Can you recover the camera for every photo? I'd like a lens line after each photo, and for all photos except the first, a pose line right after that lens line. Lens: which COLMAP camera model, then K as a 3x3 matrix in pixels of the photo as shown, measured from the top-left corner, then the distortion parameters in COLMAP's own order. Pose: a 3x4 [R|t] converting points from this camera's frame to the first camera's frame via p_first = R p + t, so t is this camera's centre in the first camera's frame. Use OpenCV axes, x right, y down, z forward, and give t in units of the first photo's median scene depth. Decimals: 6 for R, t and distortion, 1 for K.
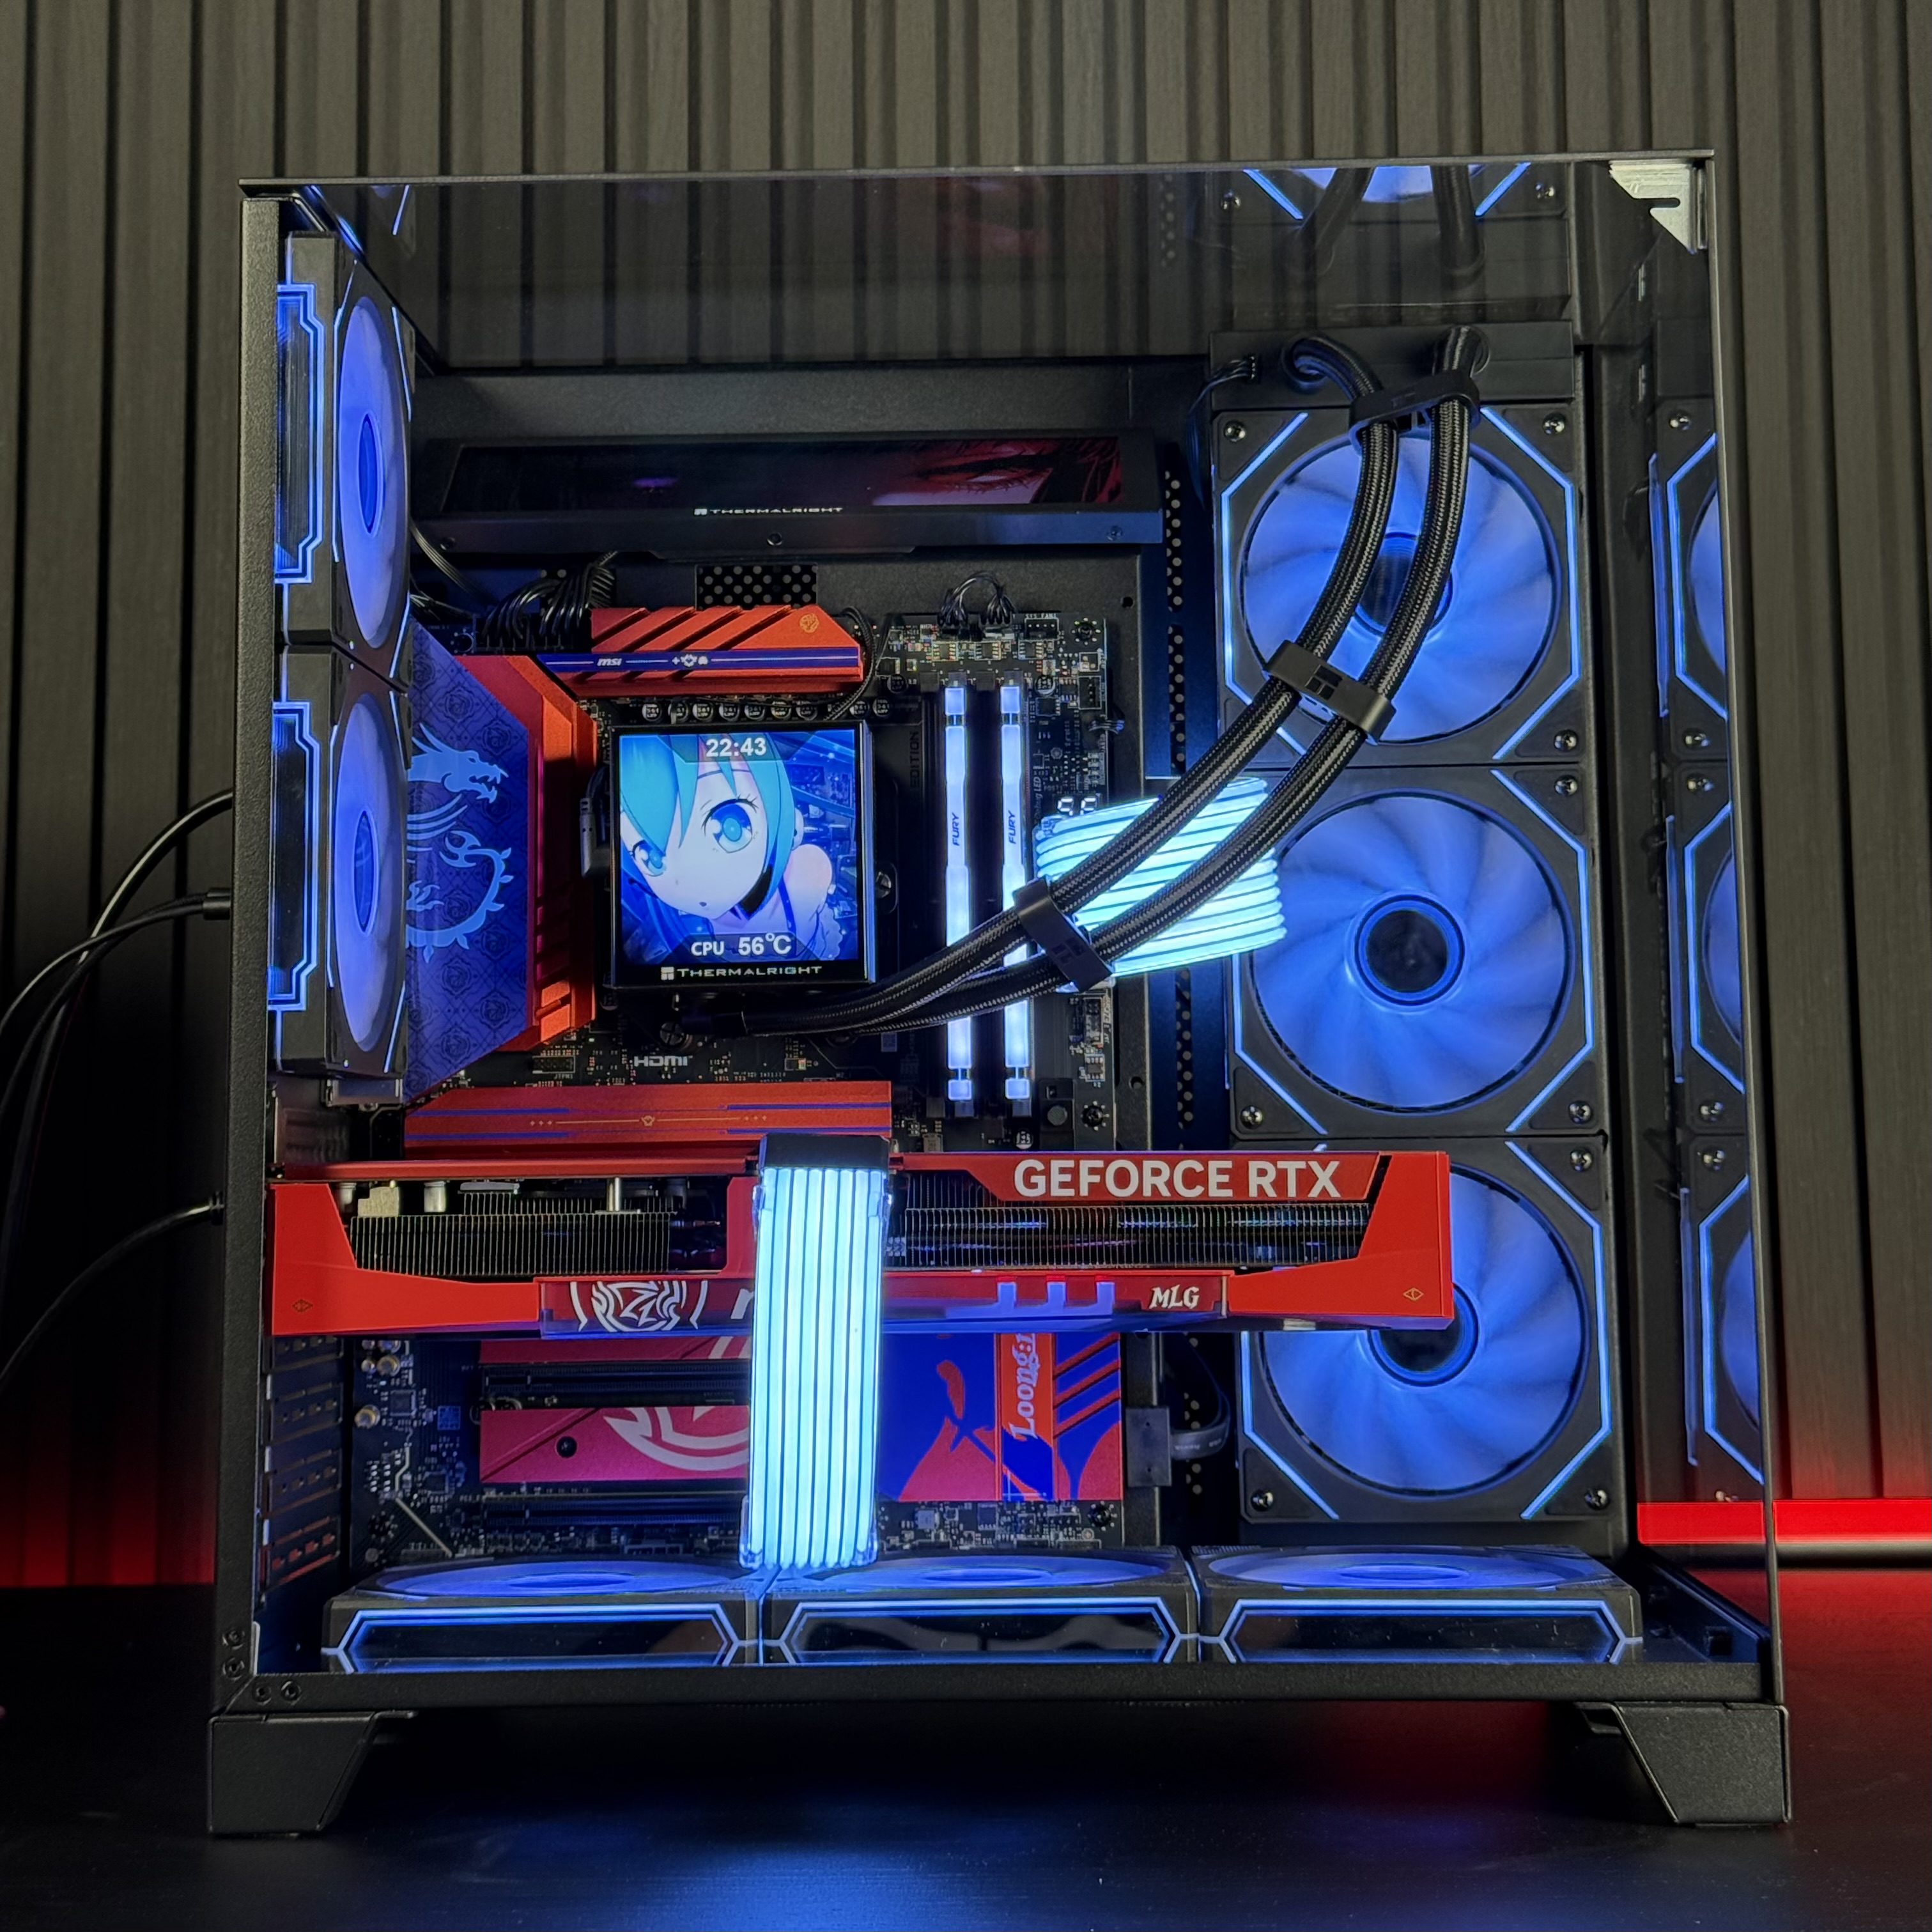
lens RADIAL K [[4051.2, 0, 967.3], [0, 4051.2, 679.7], [0, 0, 1]] dist [0.172768, -0.084227]
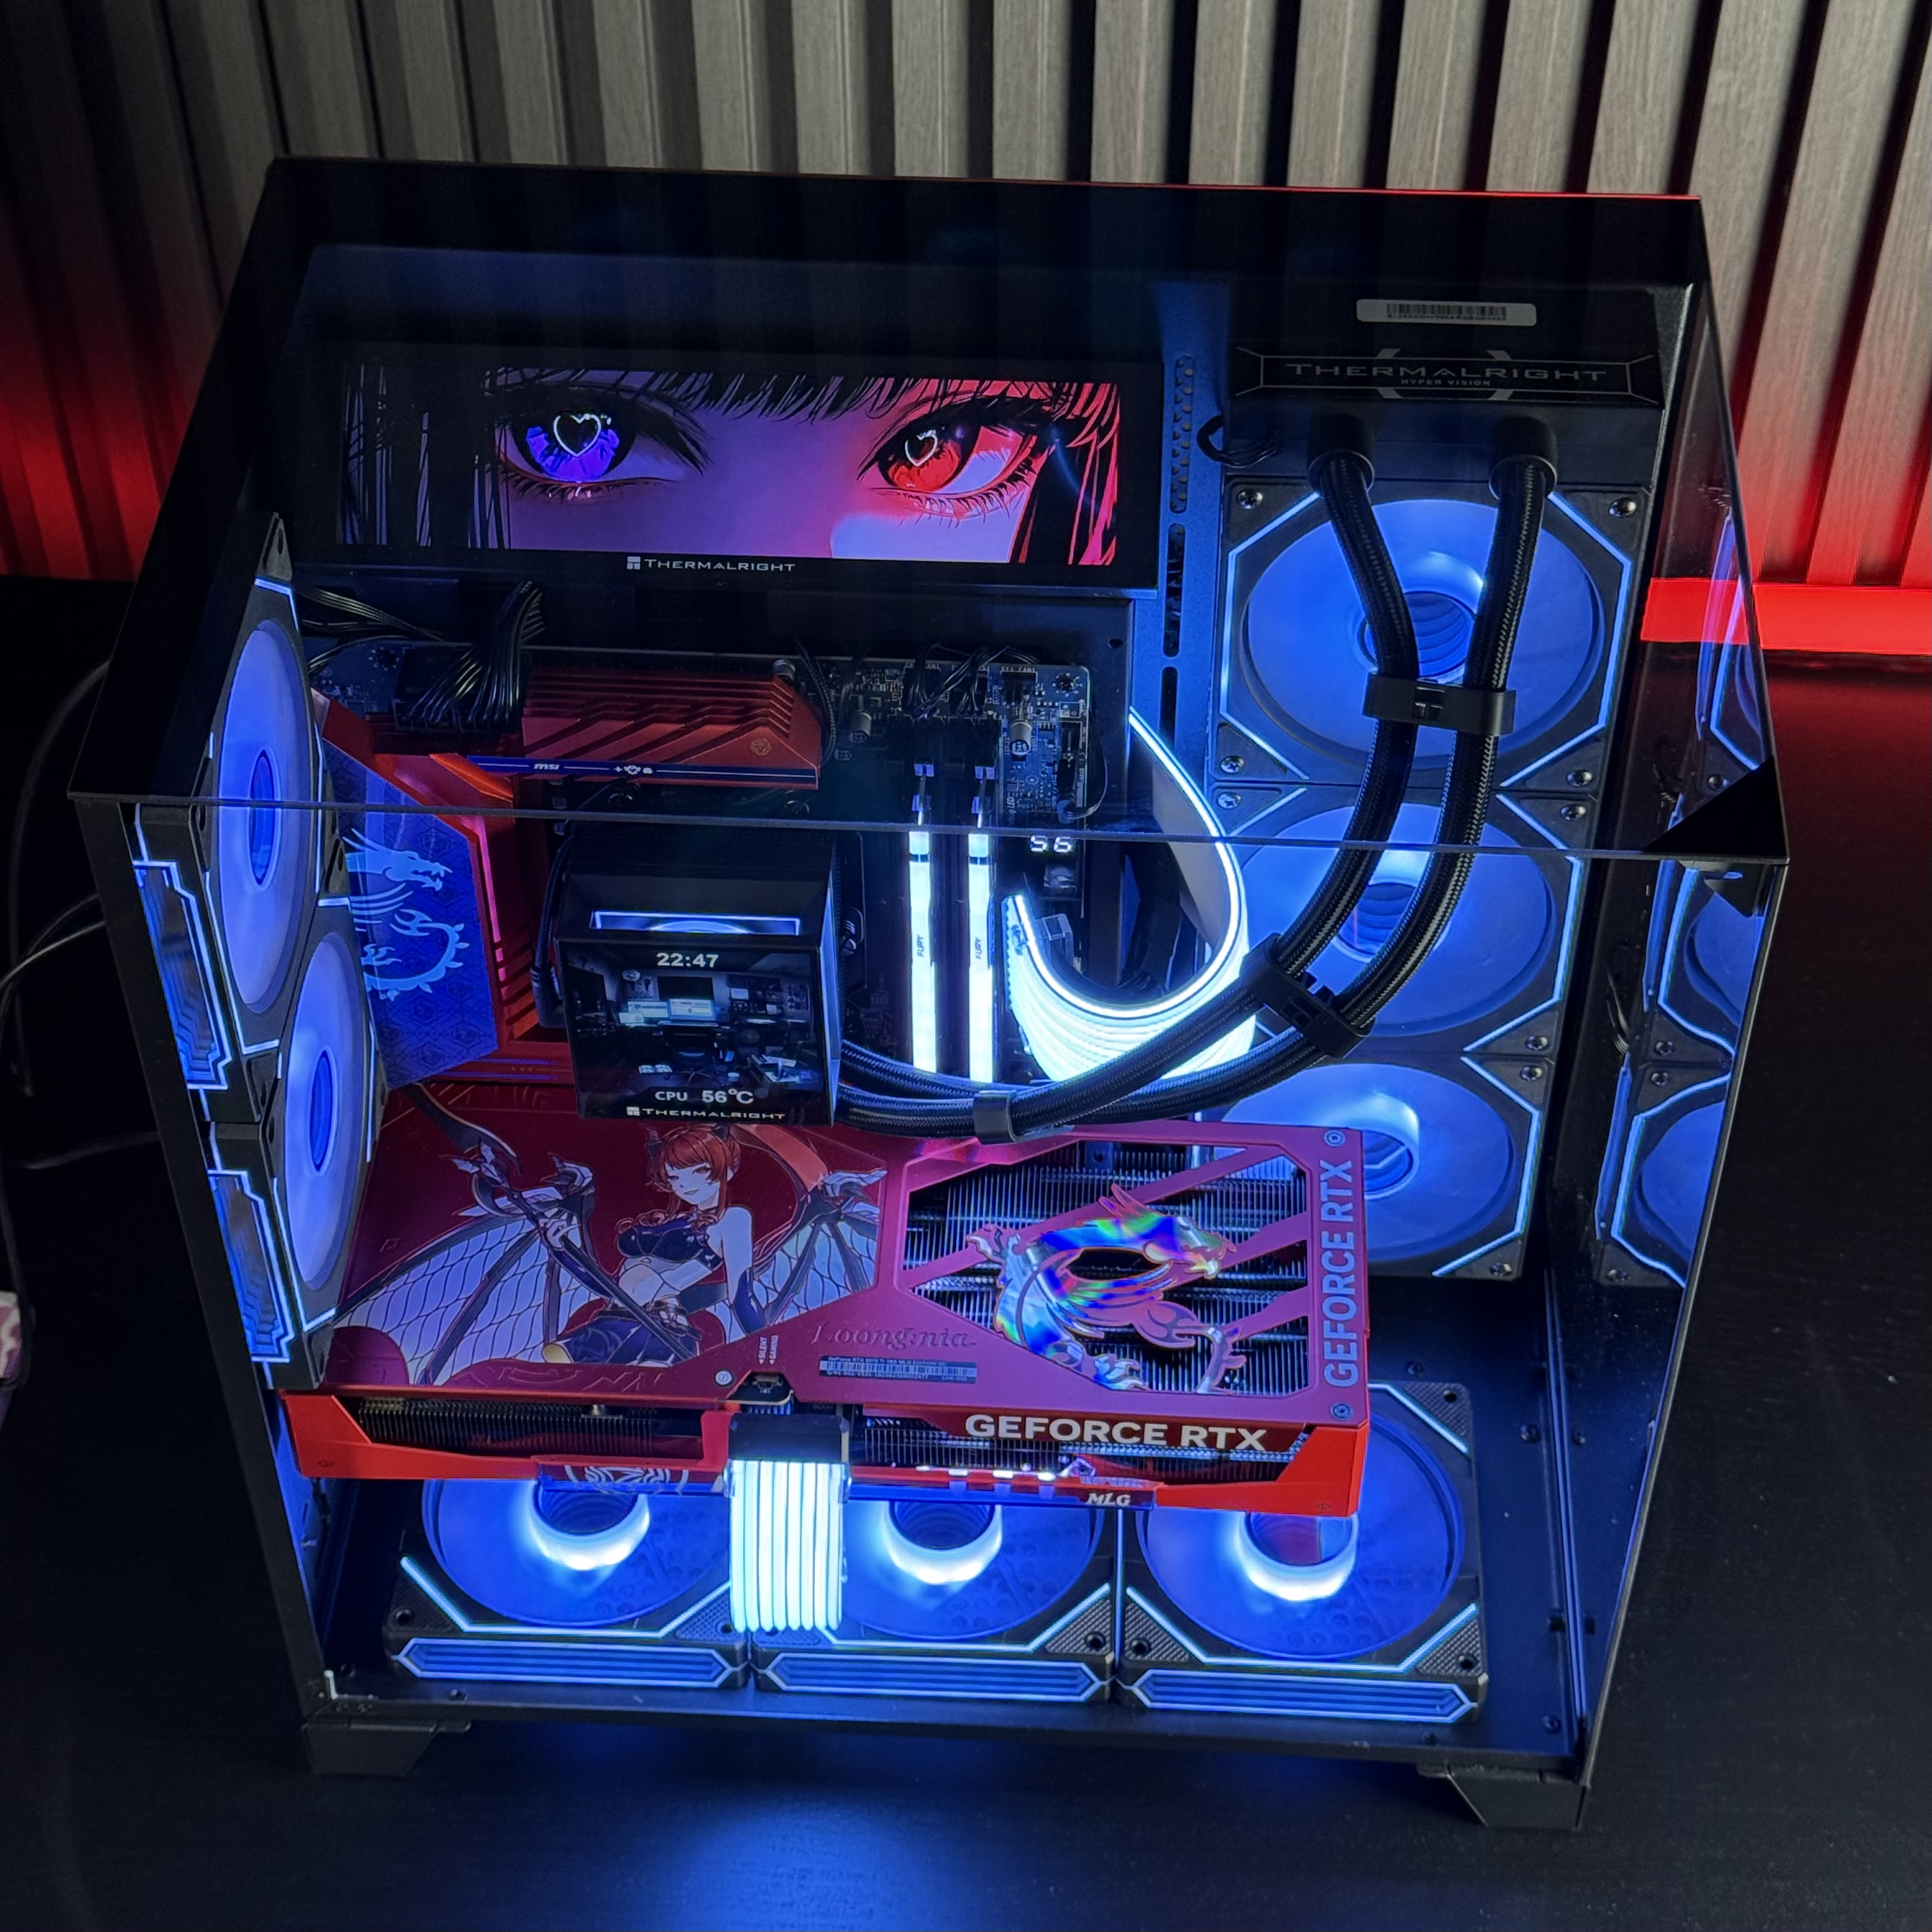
lens RADIAL K [[3904.7, 0, 968.1], [0, 3904.7, 1053.6], [0, 0, 1]] dist [0.087506, 0.246654]
pose [[0.999615, 0.024302, -0.013402, 0.021687], [-0.001504, 0.529644, 0.848218, -0.741386], [0.027711, -0.847872, 0.529477, 0.486252]]
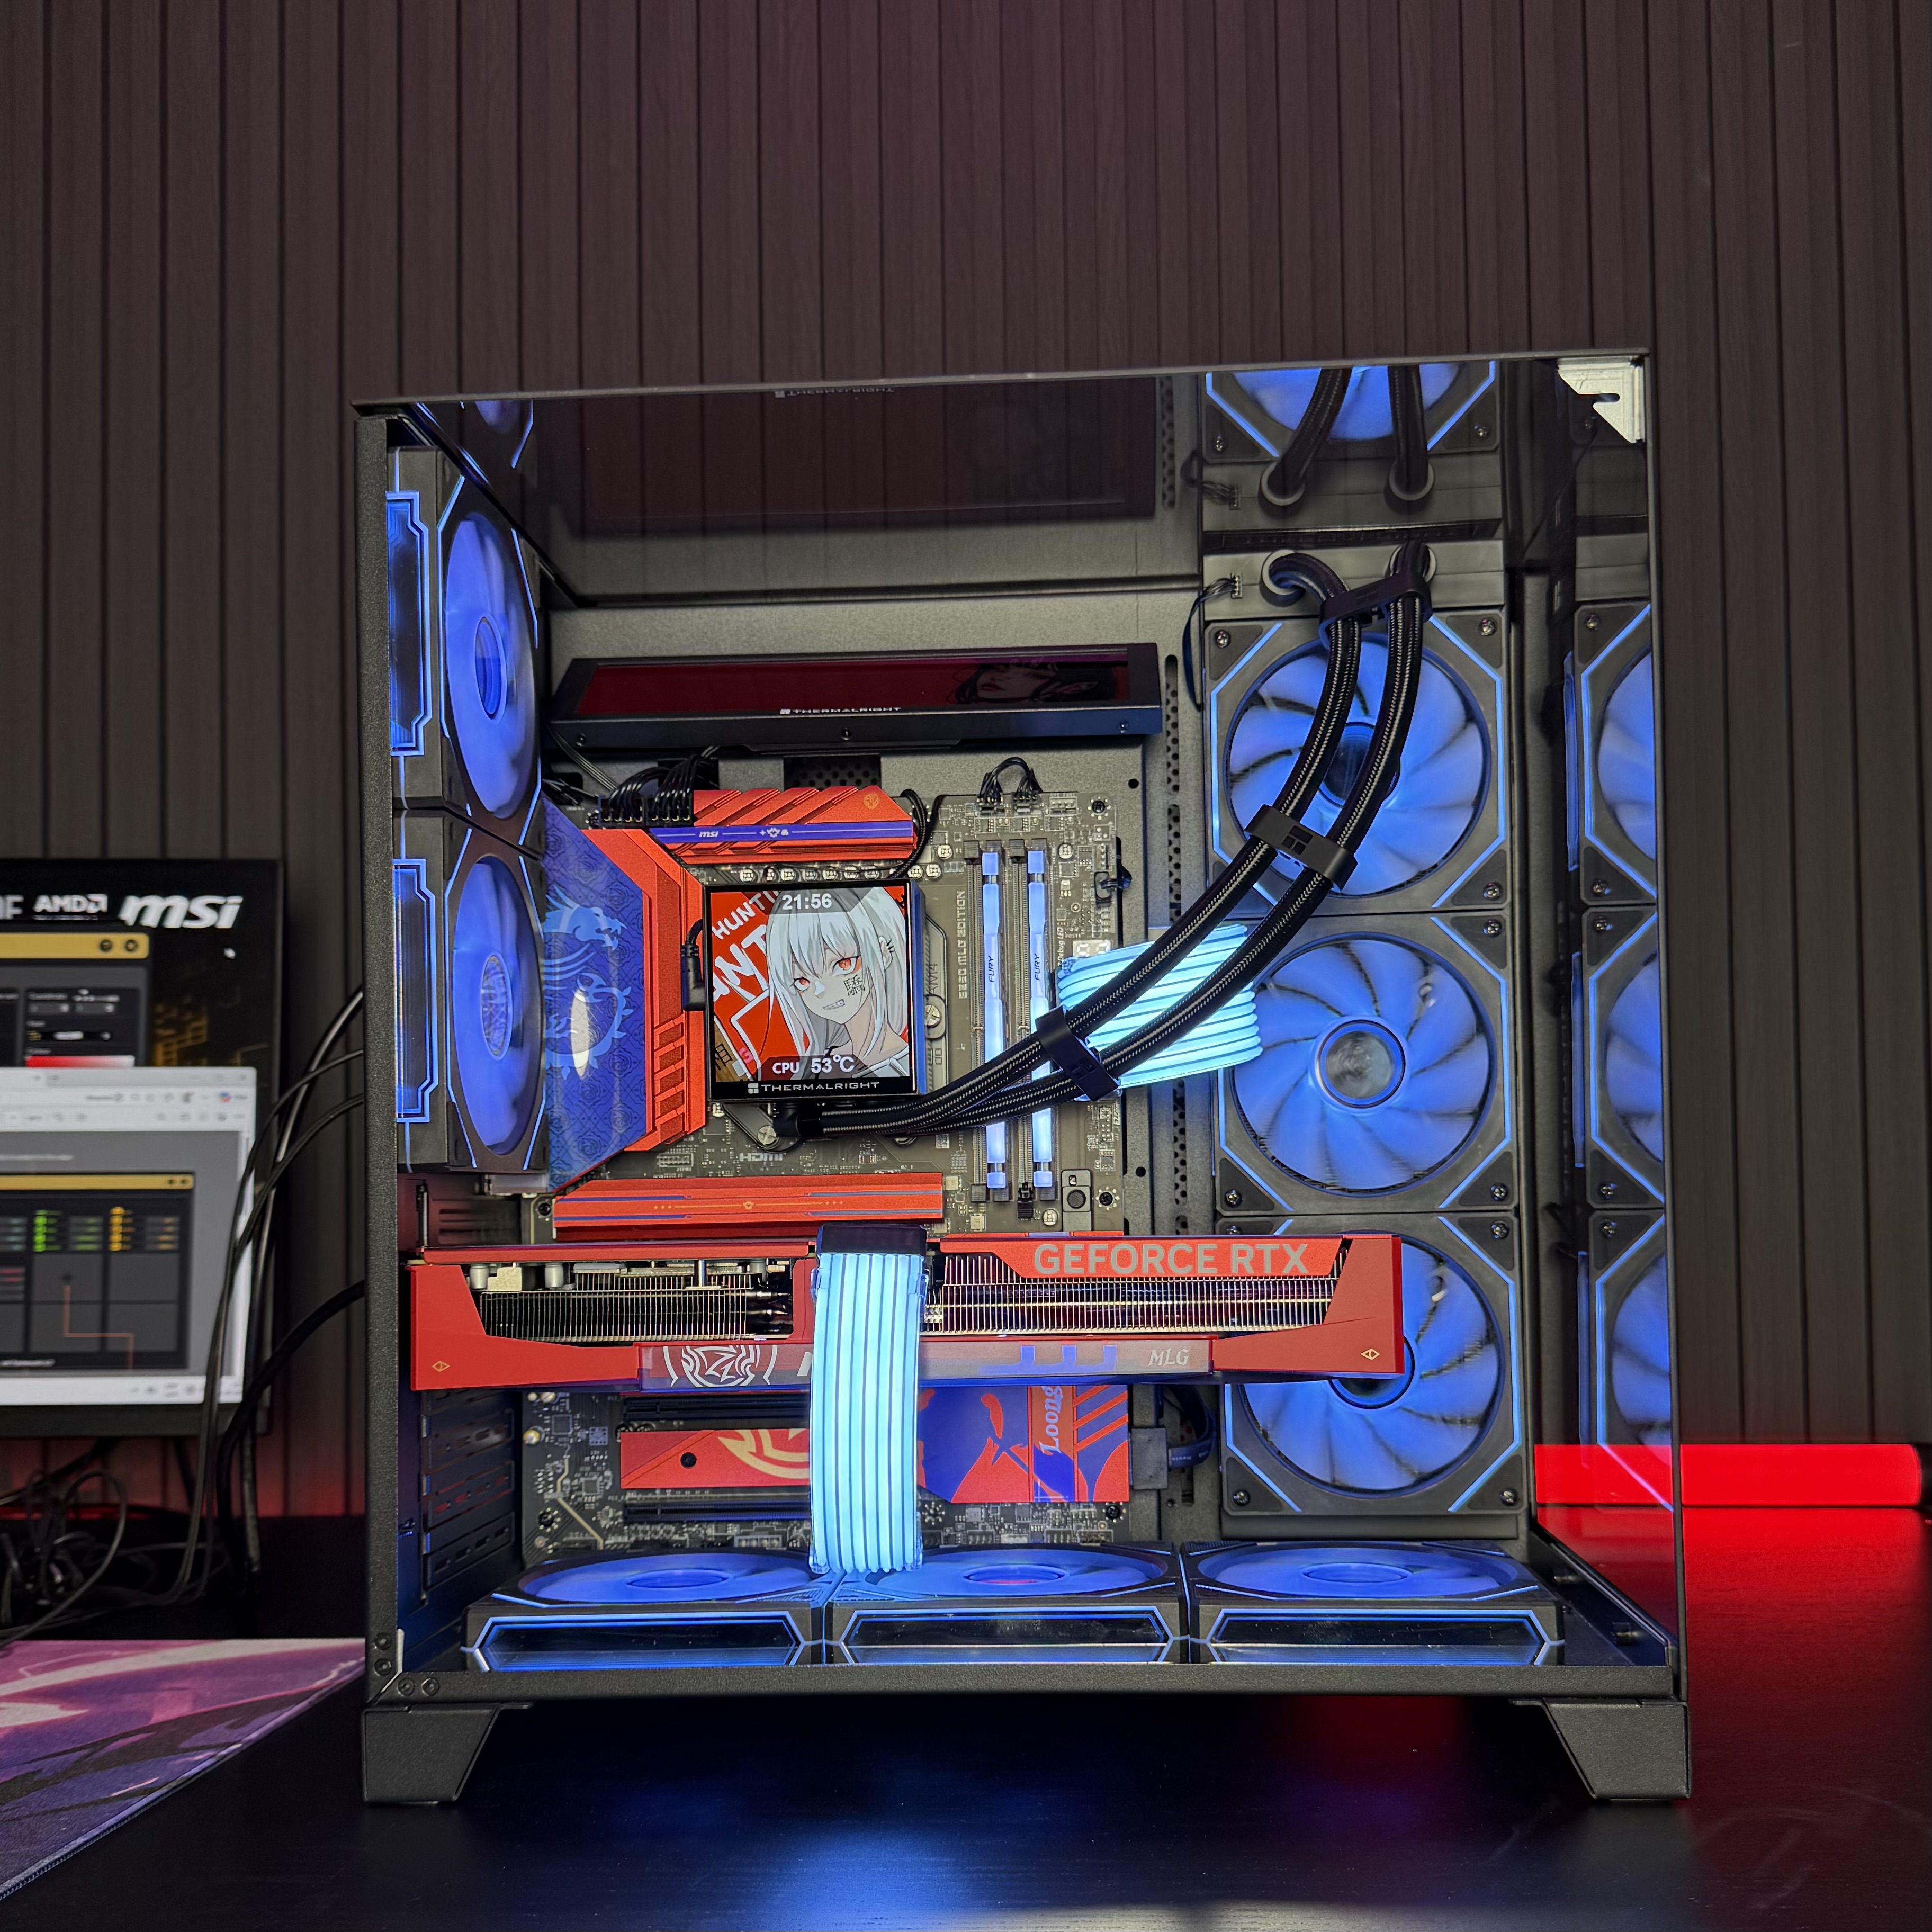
lens RADIAL K [[2295.0, 0, 1002.2], [0, 2295.0, 1151.7], [0, 0, 1]] dist [0.117865, -0.012823]
pose [[0.999525, -0.006193, -0.030191, 0.020937], [0.009391, 0.994216, 0.106992, 0.017661], [0.029354, -0.107225, 0.993801, 0.305287]]
